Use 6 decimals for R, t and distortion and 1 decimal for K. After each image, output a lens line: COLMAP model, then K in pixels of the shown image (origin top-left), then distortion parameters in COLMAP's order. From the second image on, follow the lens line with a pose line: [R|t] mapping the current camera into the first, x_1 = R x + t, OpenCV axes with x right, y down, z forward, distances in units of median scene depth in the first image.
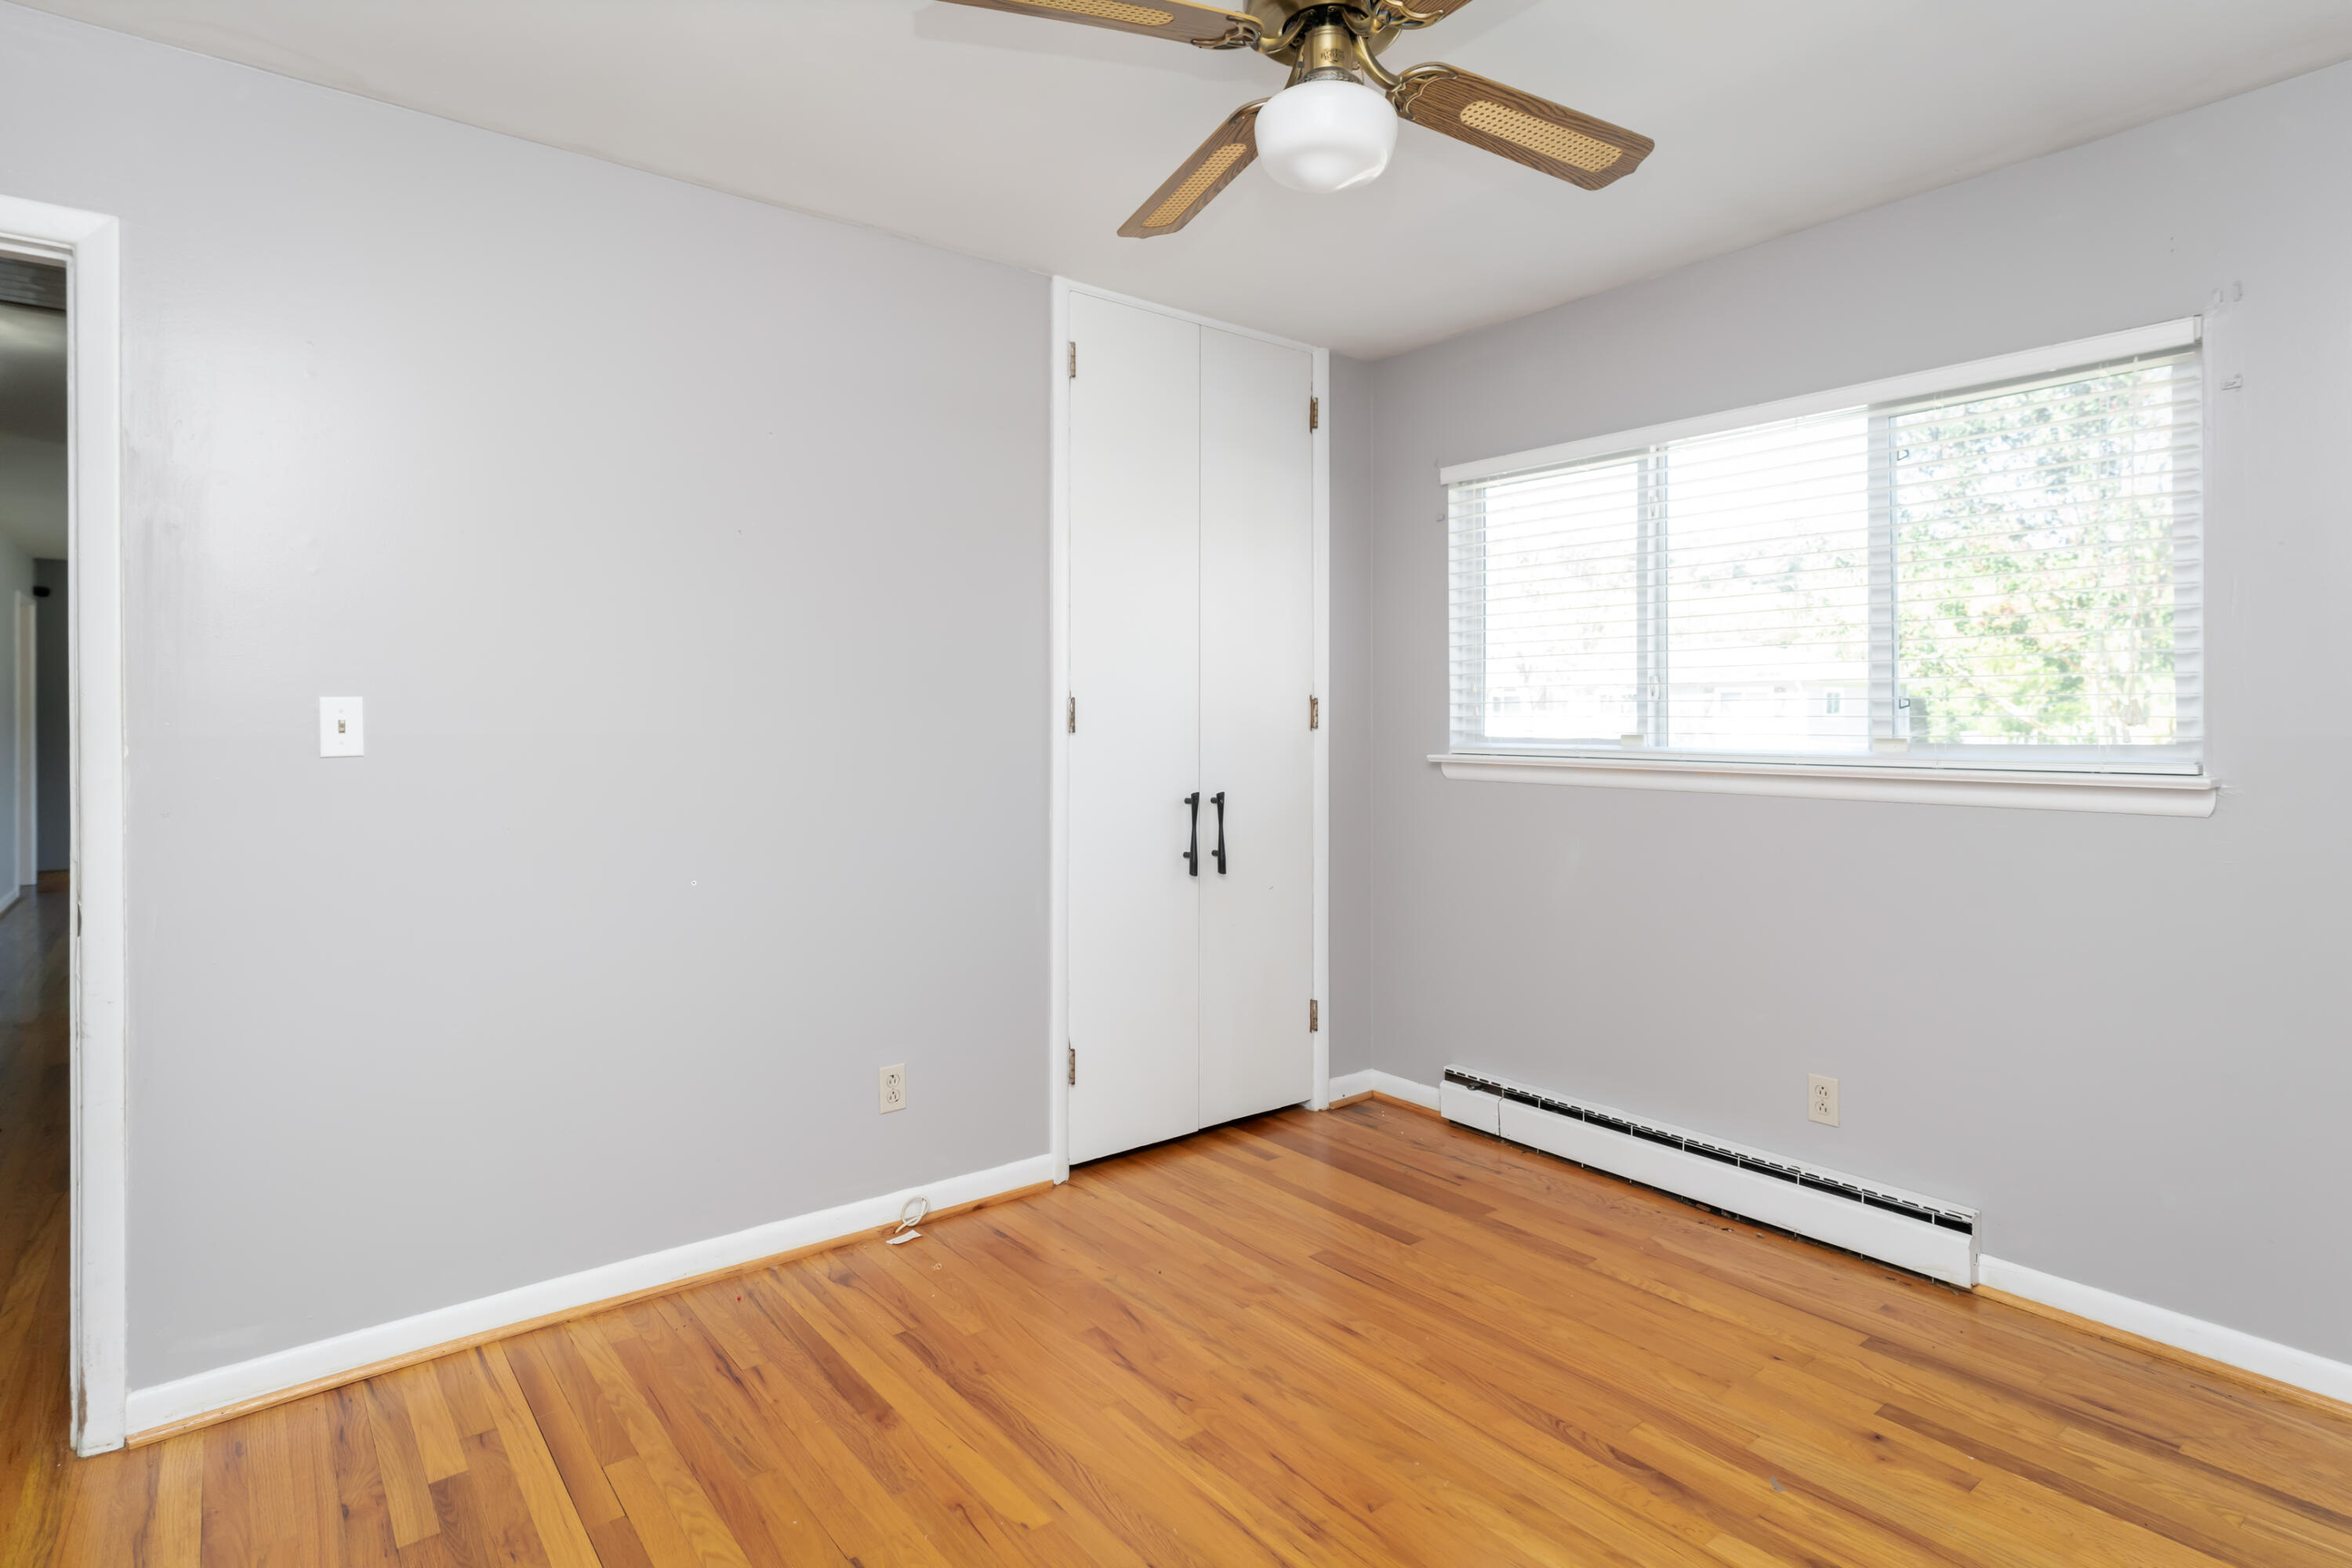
lens RADIAL K [[1206.6, 0, 1133.8], [0, 1206.6, 709.5], [0, 0, 1]] dist [0.000196, 0.000590]
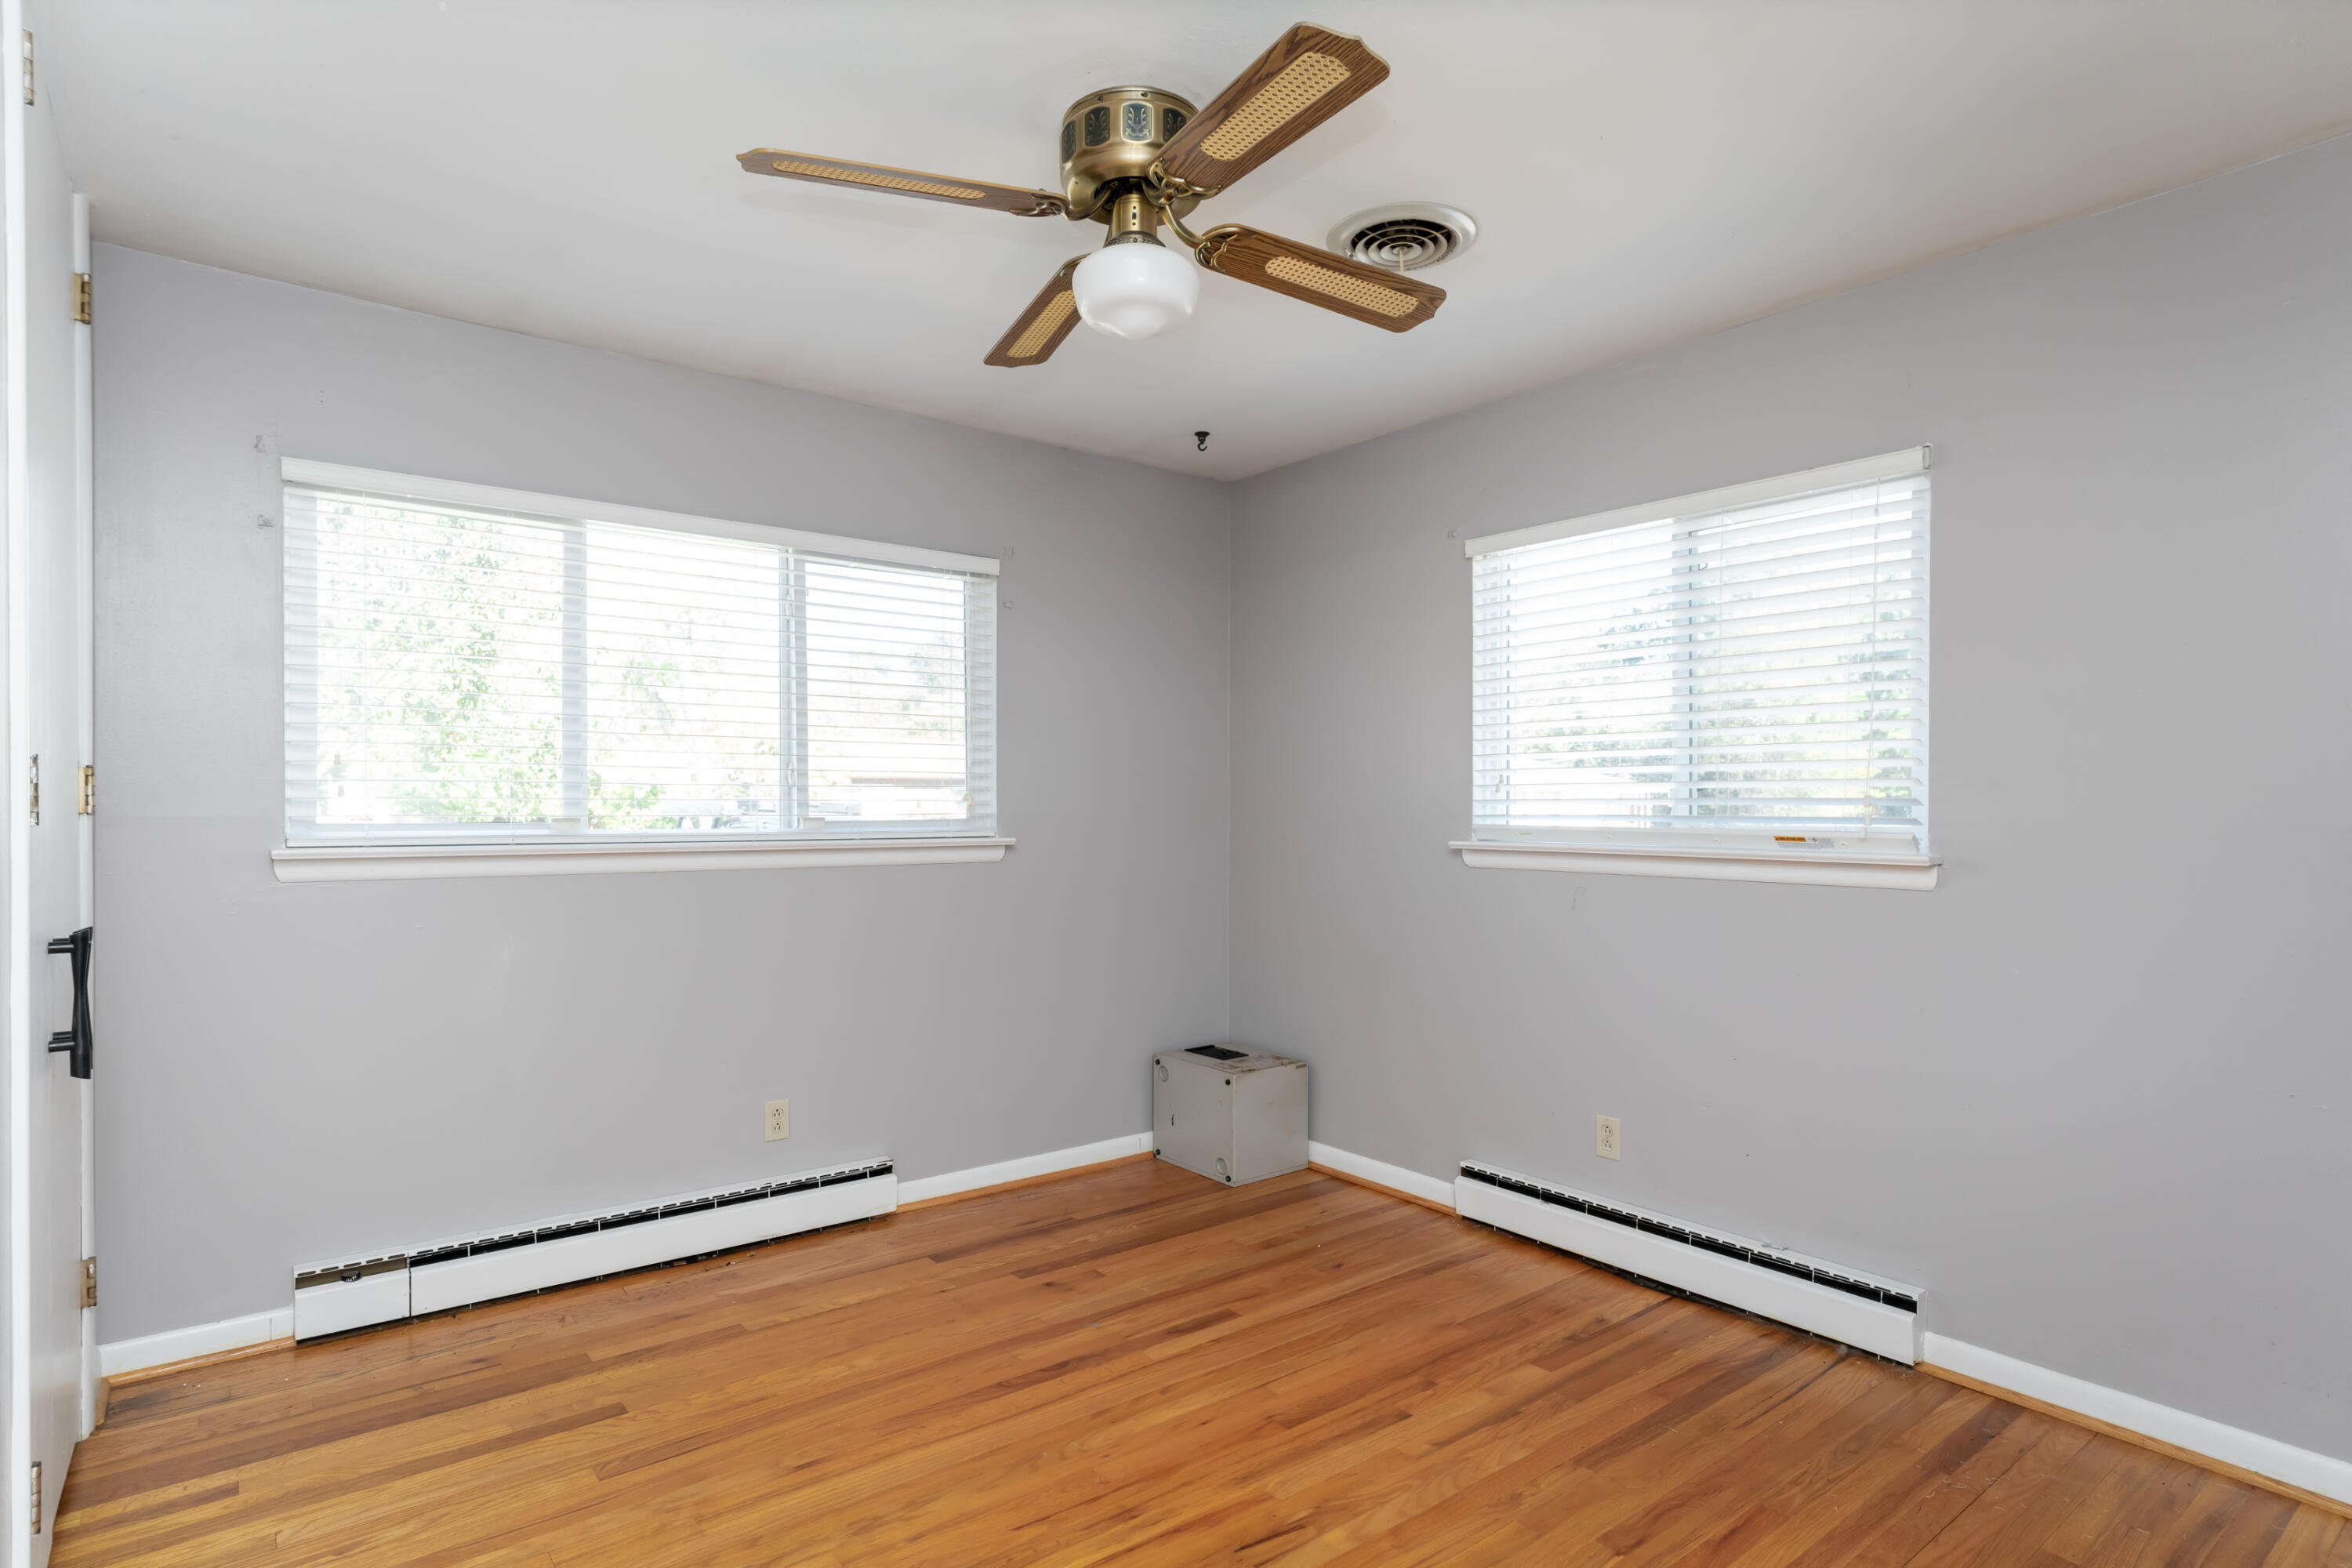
lens RADIAL K [[1206.6, 0, 1173.2], [0, 1206.6, 789.1], [0, 0, 1]] dist [0.000196, 0.000590]
pose [[0.003885, 0.011911, 0.999922, -0.643192], [-0.009276, 0.999886, -0.011874, 0.006698], [-0.999949, -0.009230, 0.003995, 0.620707]]
